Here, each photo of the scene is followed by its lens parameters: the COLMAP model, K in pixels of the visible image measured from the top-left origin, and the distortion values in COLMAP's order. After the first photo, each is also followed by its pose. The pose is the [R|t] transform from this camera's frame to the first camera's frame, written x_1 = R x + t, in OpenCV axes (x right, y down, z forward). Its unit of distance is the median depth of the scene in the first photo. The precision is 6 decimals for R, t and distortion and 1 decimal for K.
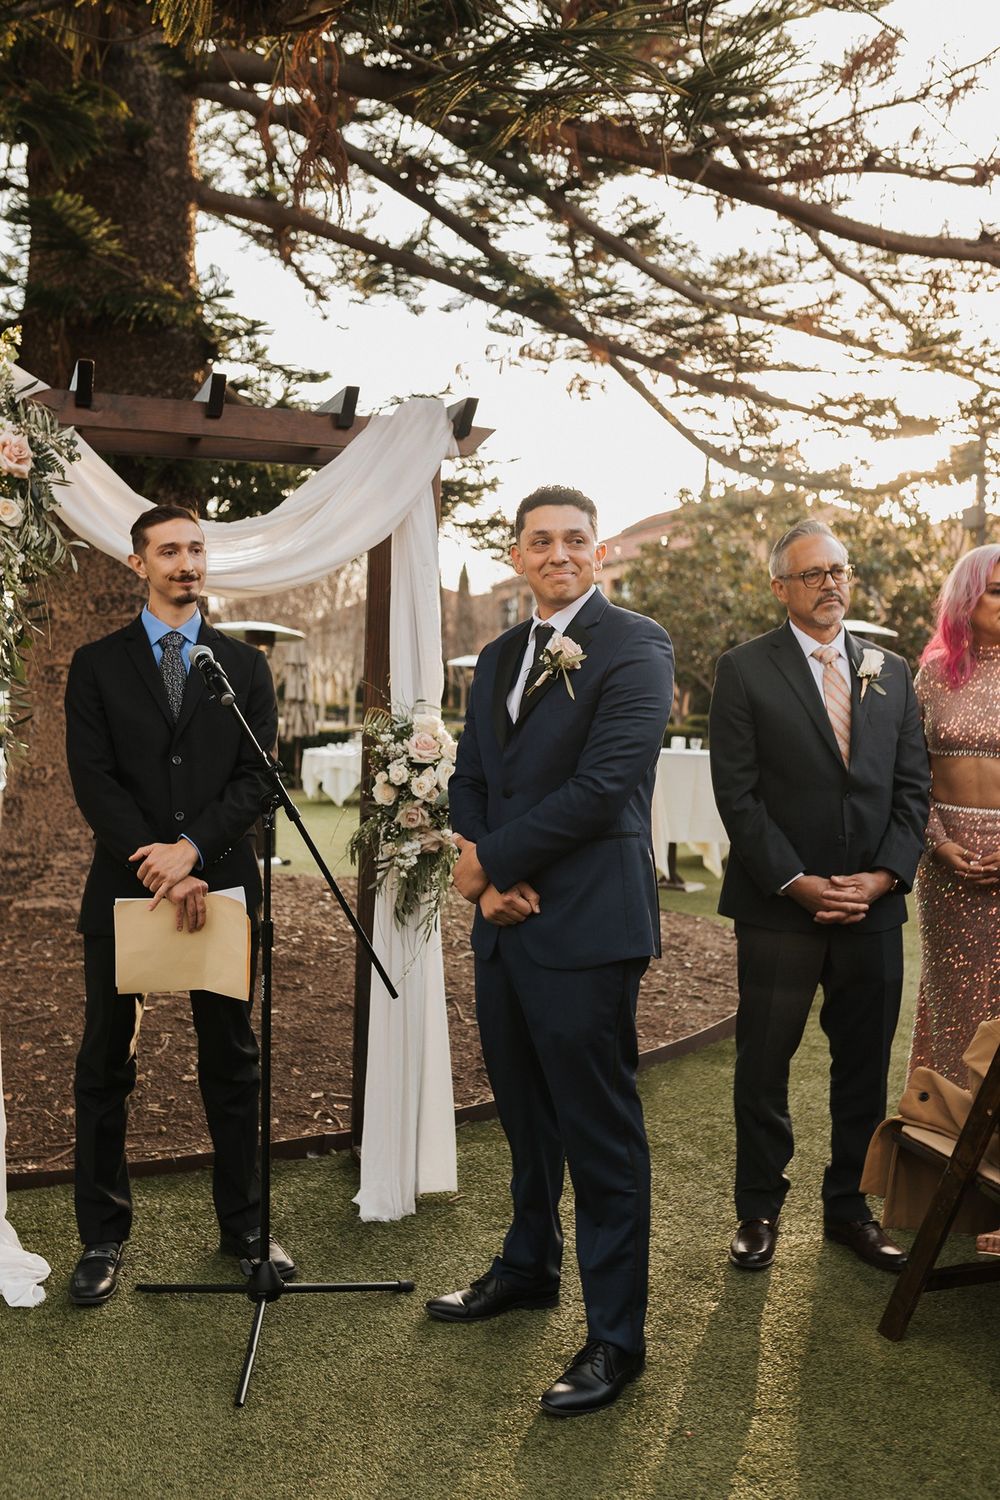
lens RADIAL K [[1446.9, 0, 519.0], [0, 1446.9, 728.0], [0, 0, 1]] dist [-0.003245, -0.004698]
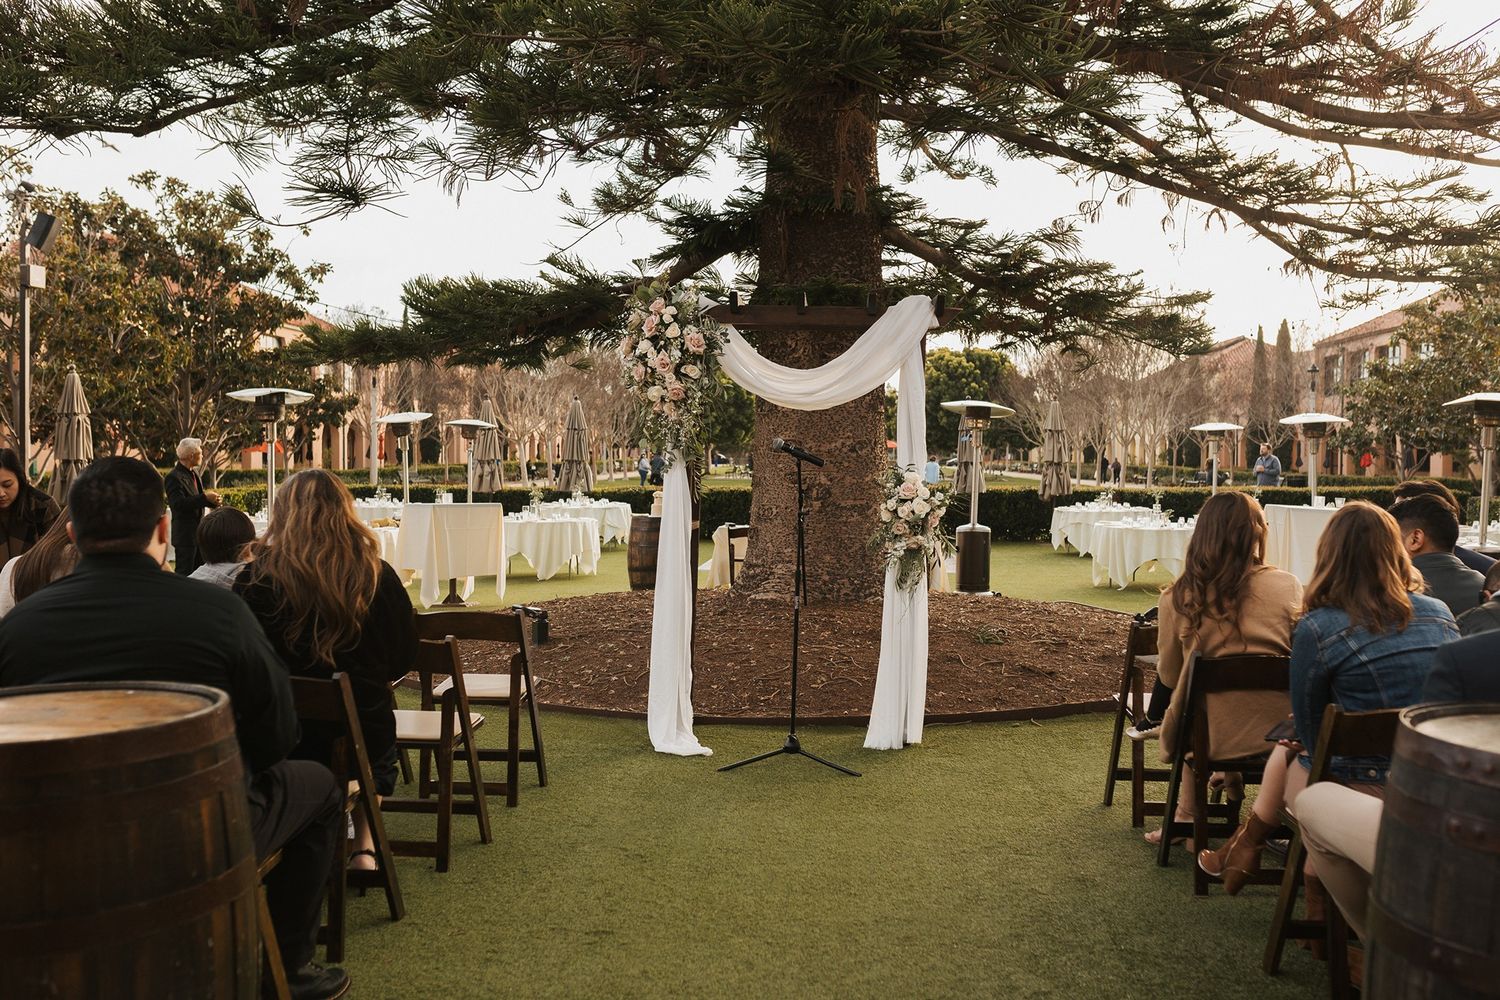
lens RADIAL K [[1446.9, 0, 755.0], [0, 1446.9, 505.2], [0, 0, 1]] dist [-0.003245, -0.004698]
pose [[0.919042, 0.012650, -0.393957, 0.252594], [-0.008512, 0.999889, 0.012248, 0.005971], [0.394068, -0.007903, 0.919047, -0.398481]]
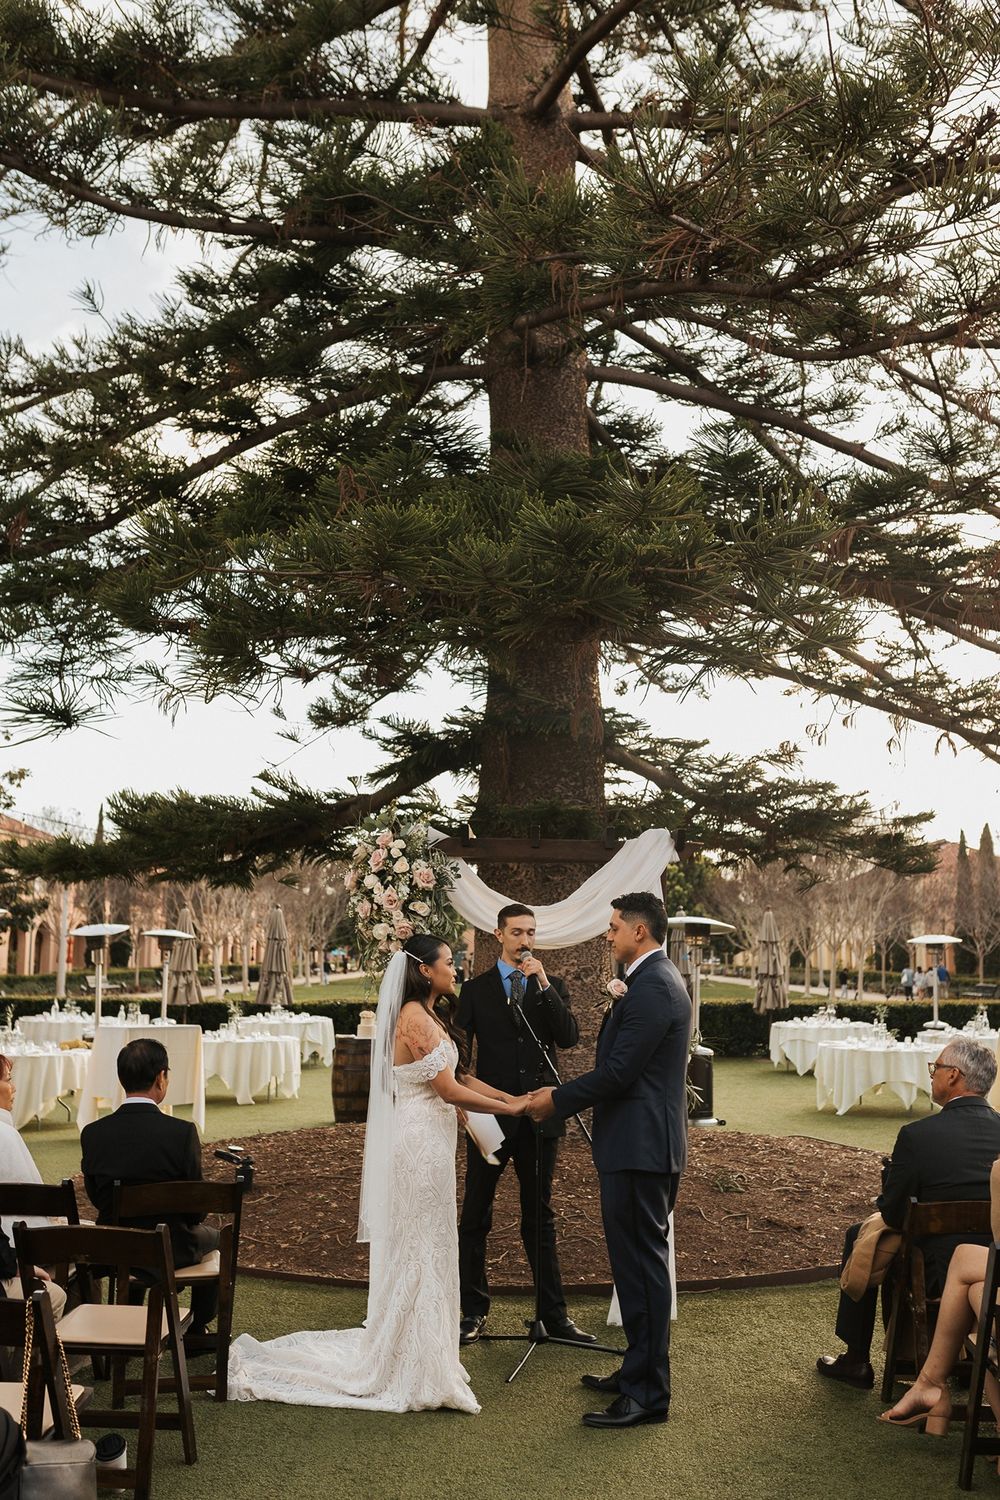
lens RADIAL K [[1465.4, 0, 502.8], [0, 1465.4, 755.9], [0, 0, 1]] dist [0.000632, -0.008769]
pose [[0.931665, -0.048606, -0.360052, 0.217856], [-0.009482, 0.987420, -0.157835, -0.020742], [0.363194, 0.150464, 0.919484, -0.372283]]
